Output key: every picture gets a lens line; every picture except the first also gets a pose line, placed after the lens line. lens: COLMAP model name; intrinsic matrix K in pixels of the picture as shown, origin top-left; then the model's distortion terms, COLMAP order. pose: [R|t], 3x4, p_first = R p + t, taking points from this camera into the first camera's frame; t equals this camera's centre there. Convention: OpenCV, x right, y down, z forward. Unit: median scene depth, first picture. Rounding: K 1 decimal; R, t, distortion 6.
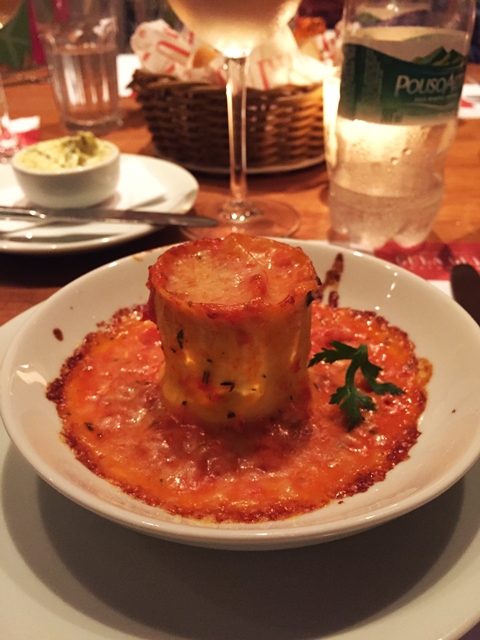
lens RADIAL K [[539.3, 0, 240.3], [0, 539.3, 320.0], [0, 0, 1]] dist [0.032343, -0.045552]
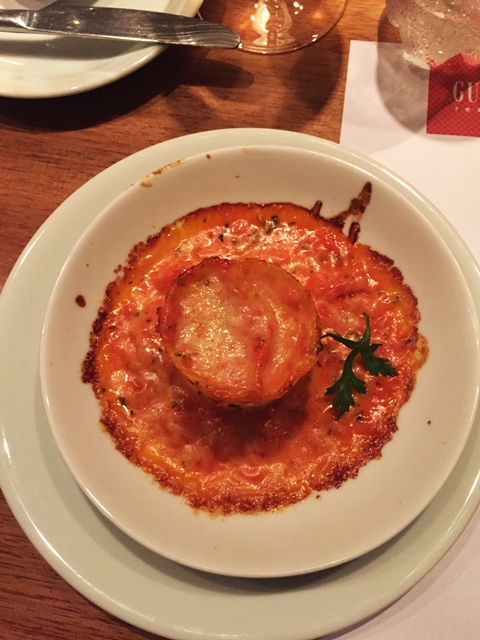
lens RADIAL K [[539.3, 0, 240.5], [0, 539.3, 319.4], [0, 0, 1]] dist [0.032343, -0.045552]
pose [[0.997402, 0.041307, -0.059010, 0.044019], [0.005976, 0.768951, 0.639280, -0.659823], [0.071782, -0.637972, 0.766707, 0.195586]]
